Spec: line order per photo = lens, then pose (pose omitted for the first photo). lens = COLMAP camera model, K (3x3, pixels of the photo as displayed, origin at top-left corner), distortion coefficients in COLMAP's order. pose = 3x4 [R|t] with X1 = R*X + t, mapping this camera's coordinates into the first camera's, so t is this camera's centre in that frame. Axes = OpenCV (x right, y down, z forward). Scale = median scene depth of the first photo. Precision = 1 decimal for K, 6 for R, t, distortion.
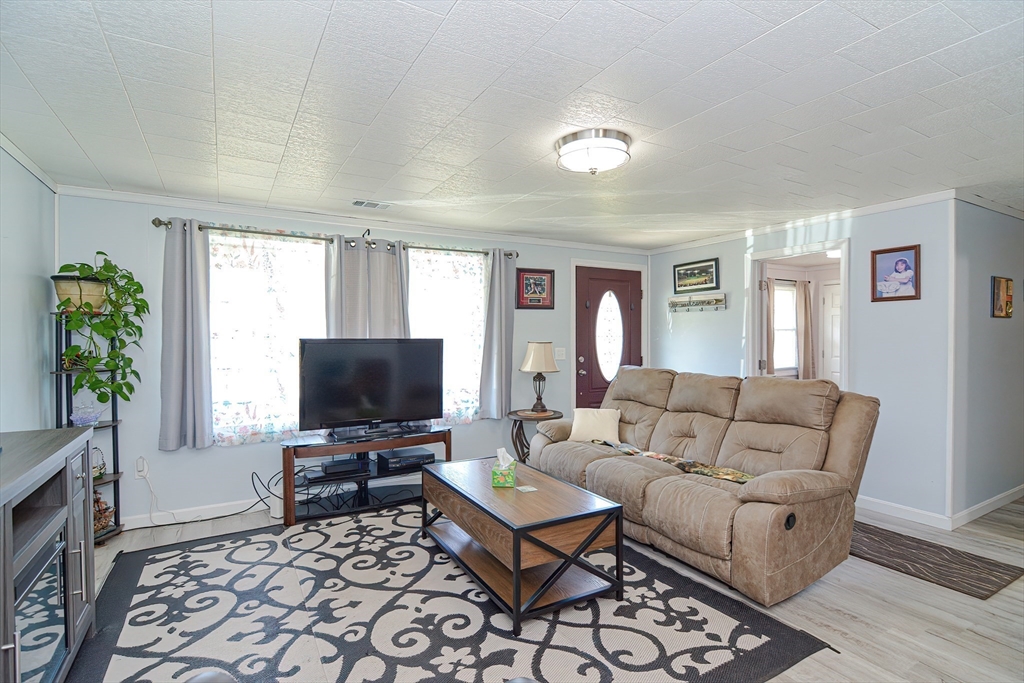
lens RADIAL K [[503.3, 0, 526.4], [0, 503.3, 339.8], [0, 0, 1]] dist [-0.001238, -0.003092]
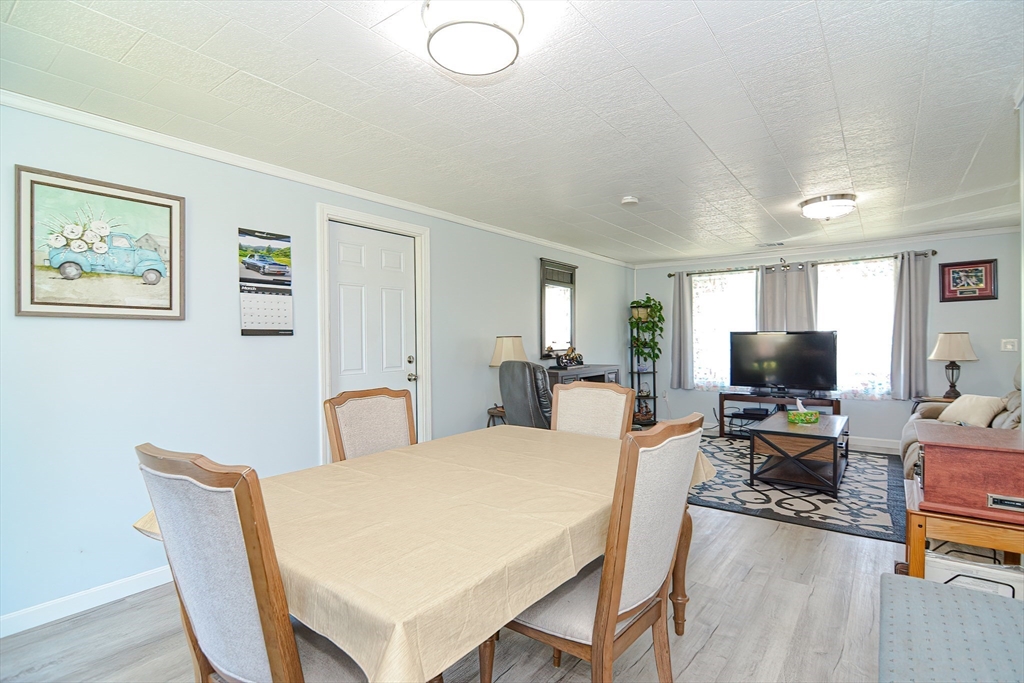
lens RADIAL K [[503.3, 0, 521.9], [0, 503.3, 332.6], [0, 0, 1]] dist [-0.001238, -0.003092]
pose [[0.398614, -0.012871, -0.917028, 0.869245], [0.004861, 0.999917, -0.011921, 0.017021], [0.917106, 0.000294, 0.398644, -0.347776]]
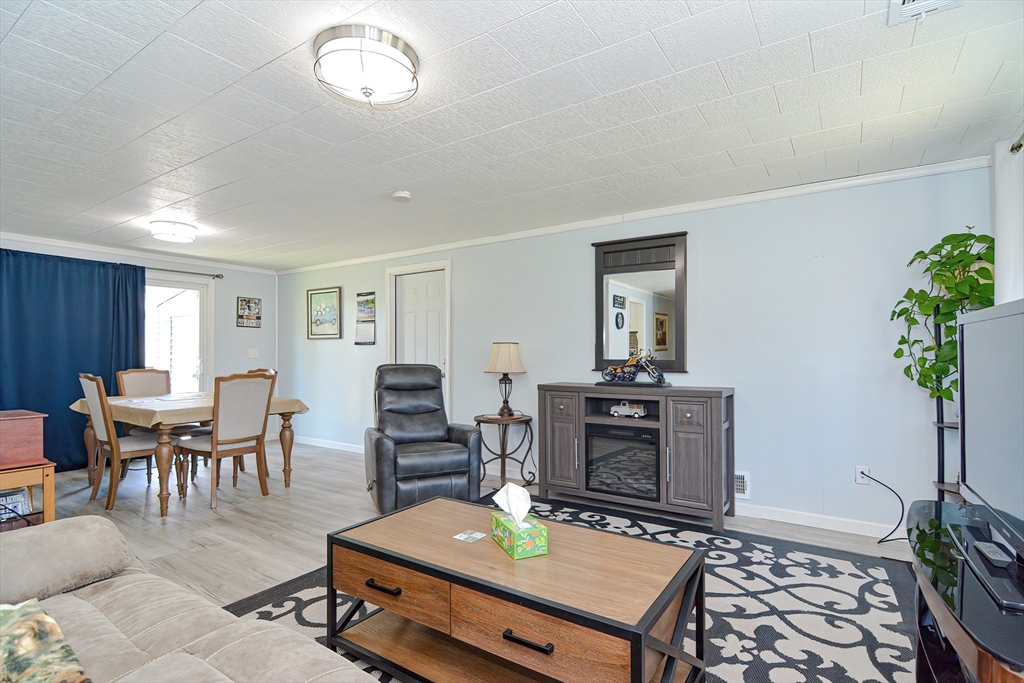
lens RADIAL K [[503.3, 0, 536.8], [0, 503.3, 347.4], [0, 0, 1]] dist [-0.001238, -0.003092]
pose [[-0.890094, -0.001634, -0.455775, 0.183176], [0.003519, 0.999939, -0.010459, 0.037219], [0.455764, -0.010913, -0.890034, 1.319275]]
